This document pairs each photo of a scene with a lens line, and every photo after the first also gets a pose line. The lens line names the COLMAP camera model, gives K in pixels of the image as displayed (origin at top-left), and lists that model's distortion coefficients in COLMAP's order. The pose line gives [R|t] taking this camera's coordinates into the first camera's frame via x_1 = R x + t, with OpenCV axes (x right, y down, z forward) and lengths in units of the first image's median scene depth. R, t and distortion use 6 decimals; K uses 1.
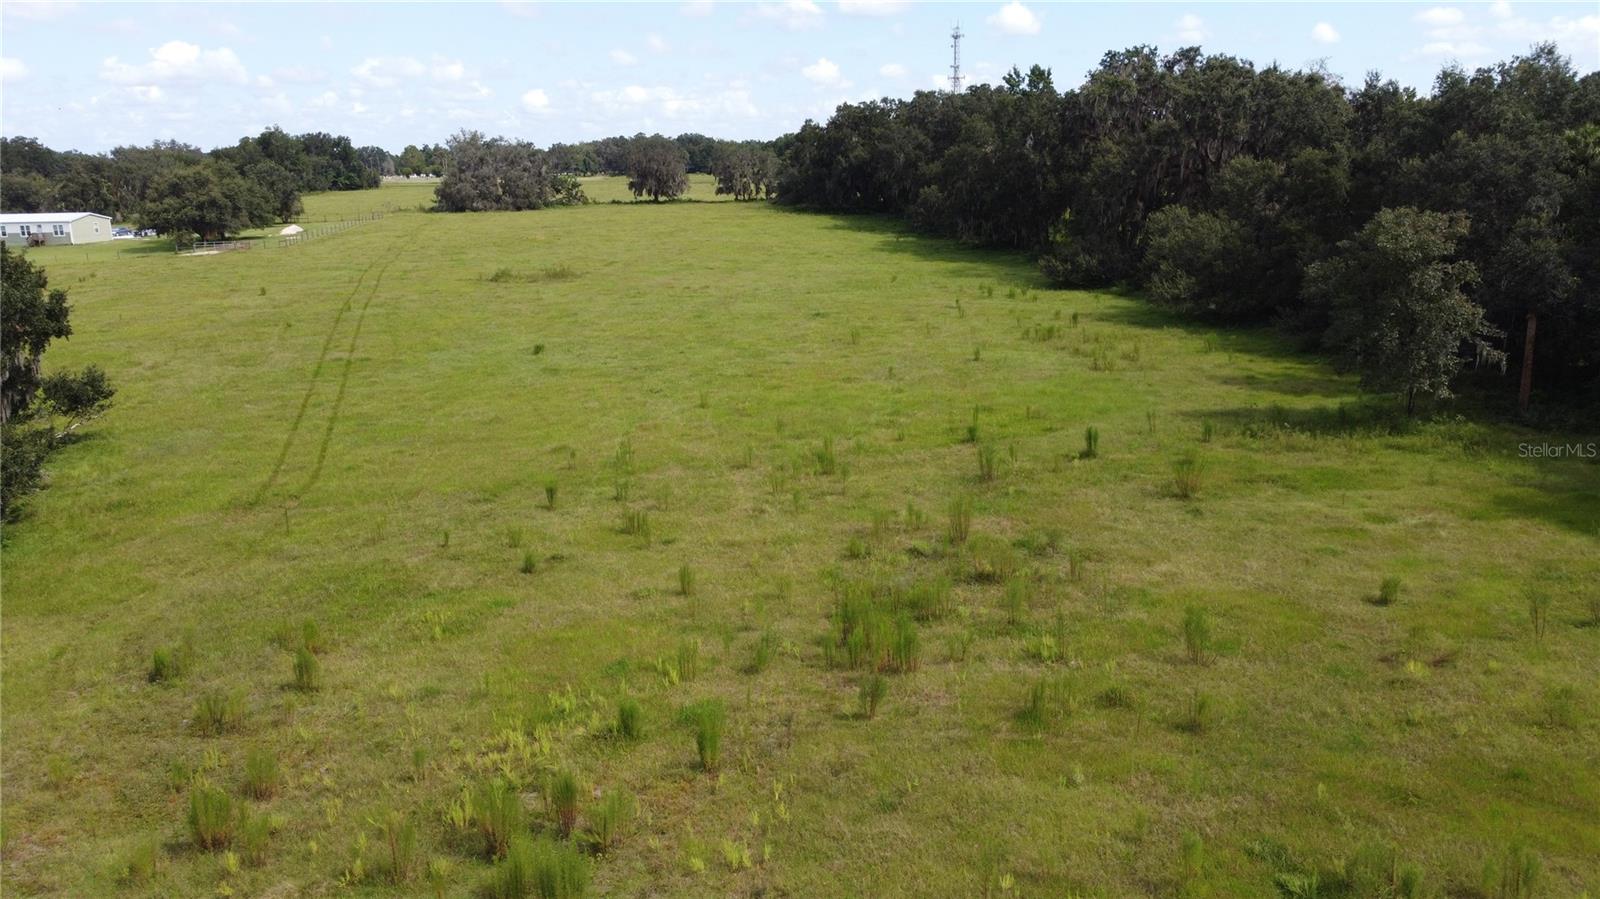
lens RADIAL K [[1225.4, 0, 800.0], [0, 1225.4, 449.5], [0, 0, 1]] dist [-0.005674, -0.007983]
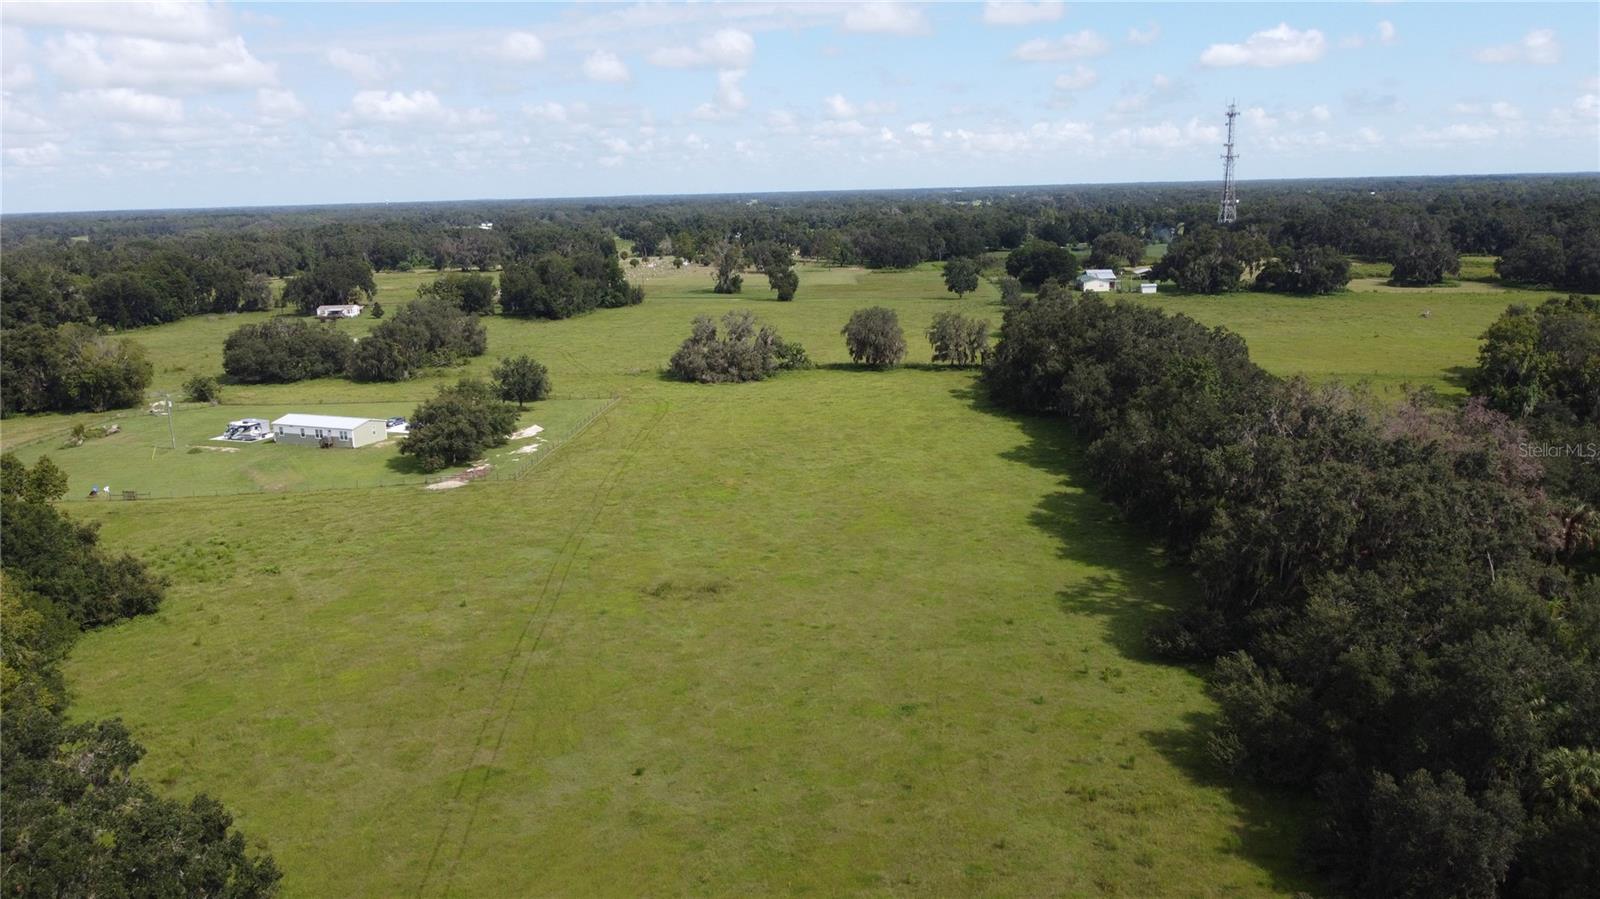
lens RADIAL K [[1225.4, 0, 800.0], [0, 1225.4, 449.5], [0, 0, 1]] dist [-0.005674, -0.007983]
pose [[0.974287, 0.047591, -0.220227, 0.060787], [-0.051227, 0.998628, -0.010823, -0.129254], [0.219410, 0.021827, 0.975389, -0.040566]]
